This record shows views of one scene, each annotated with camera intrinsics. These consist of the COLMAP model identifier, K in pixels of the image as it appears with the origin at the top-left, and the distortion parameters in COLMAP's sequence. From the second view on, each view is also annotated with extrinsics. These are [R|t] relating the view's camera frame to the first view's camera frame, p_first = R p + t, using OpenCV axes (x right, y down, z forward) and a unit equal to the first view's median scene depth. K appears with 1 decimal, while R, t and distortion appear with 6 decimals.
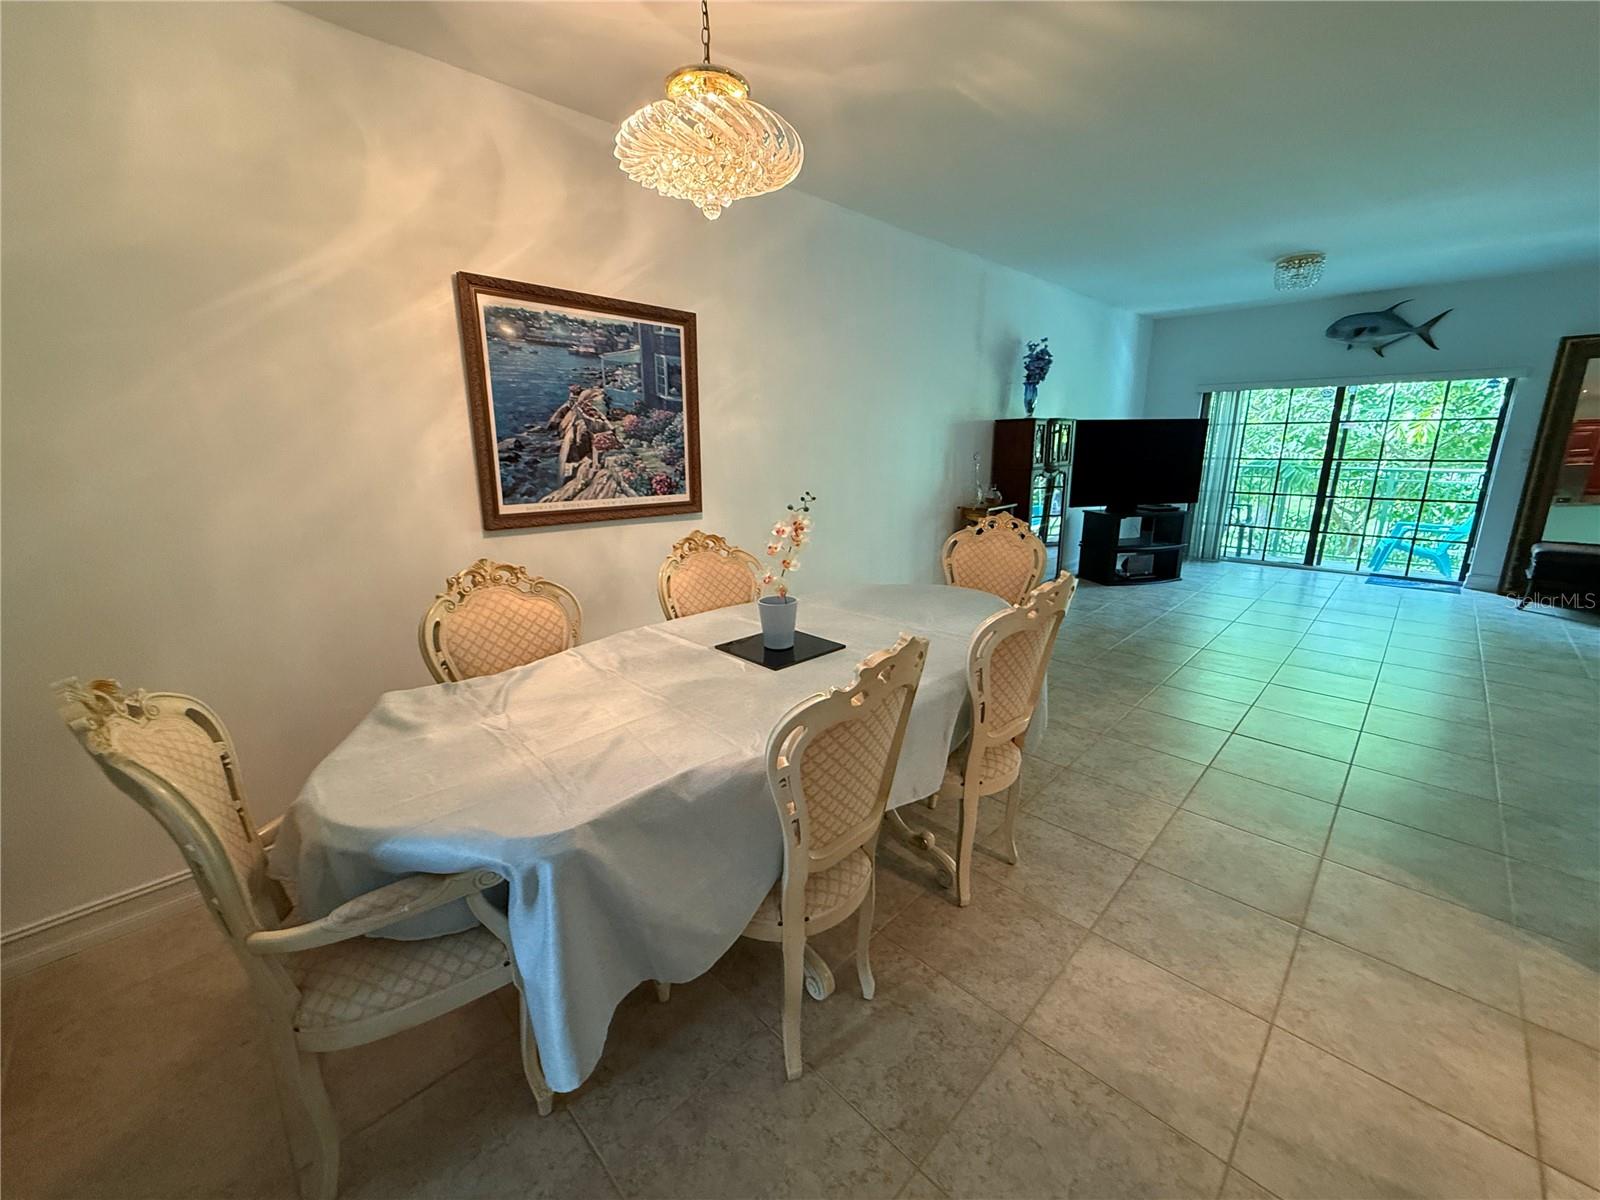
lens RADIAL K [[638.7, 0, 802.8], [0, 638.7, 595.8], [0, 0, 1]] dist [0.001381, 0.000069]
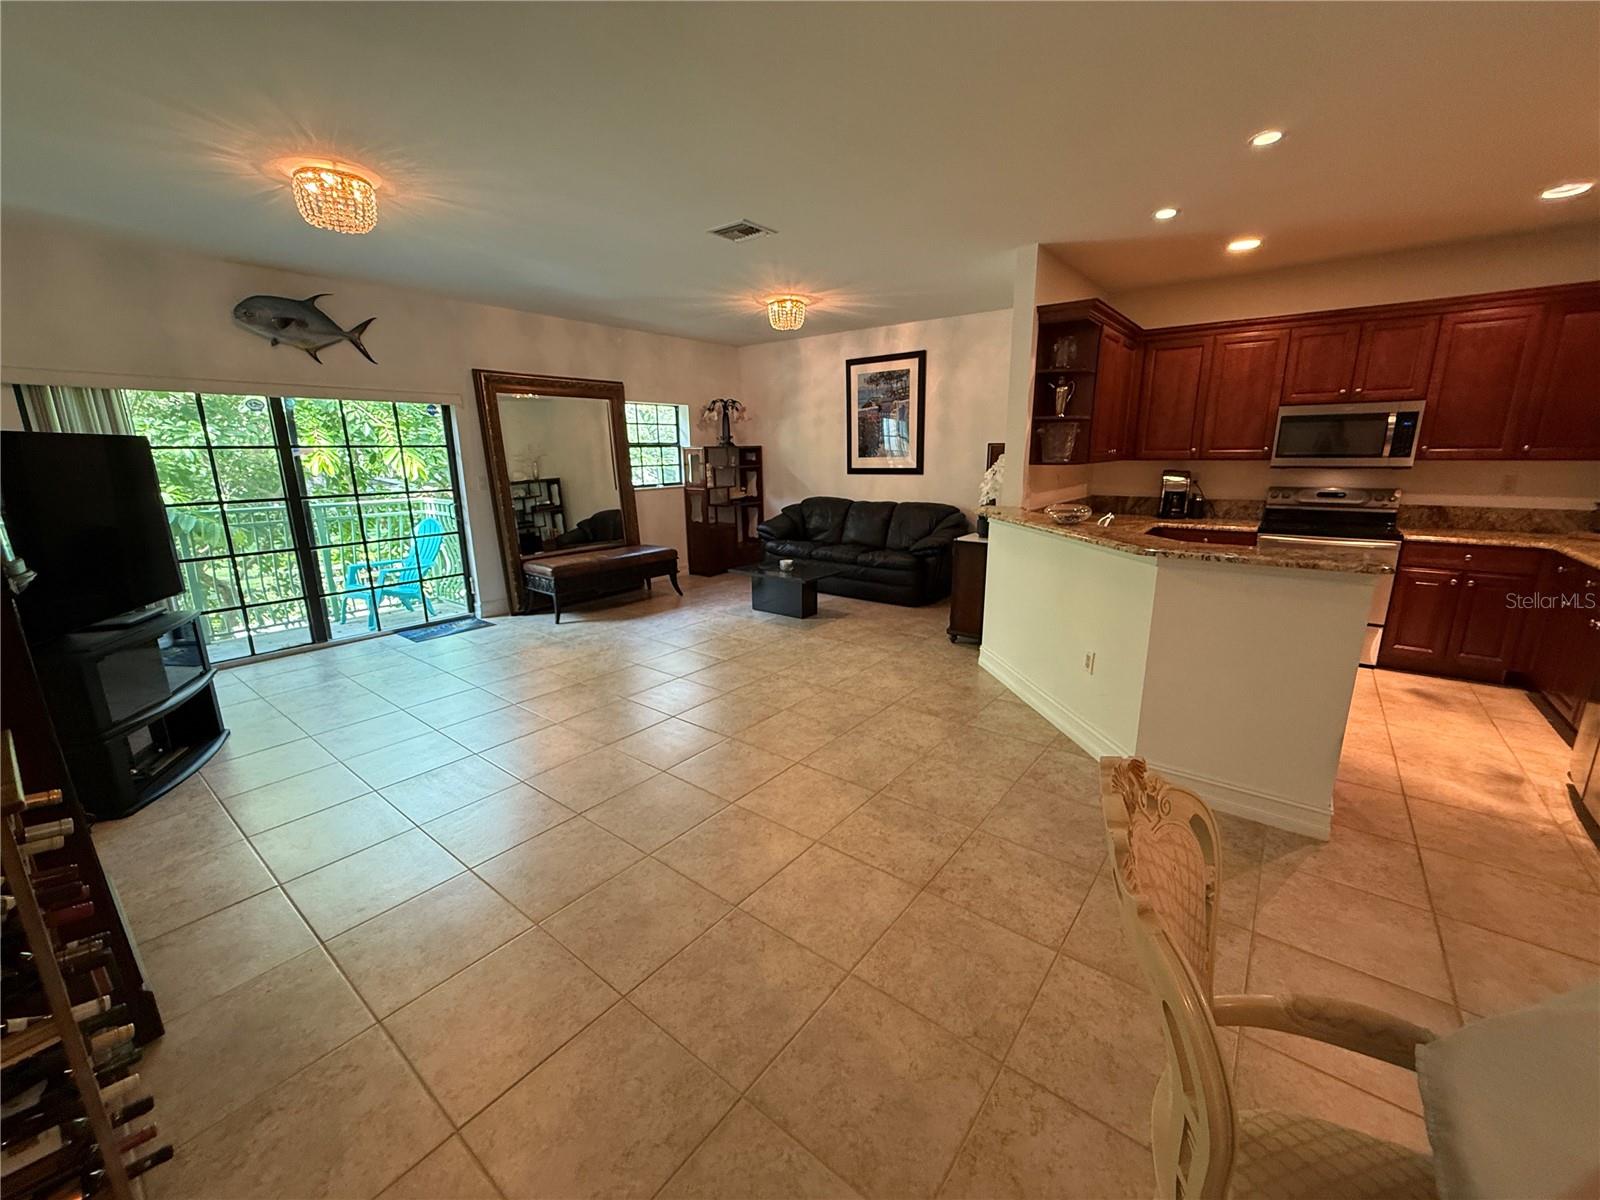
lens RADIAL K [[638.7, 0, 803.7], [0, 638.7, 599.6], [0, 0, 1]] dist [0.001381, 0.000069]
pose [[-0.120184, -0.221496, 0.967727, 0.038829], [0.249545, 0.936753, 0.245398, -0.154924], [-0.960876, 0.270985, -0.057309, 0.576247]]
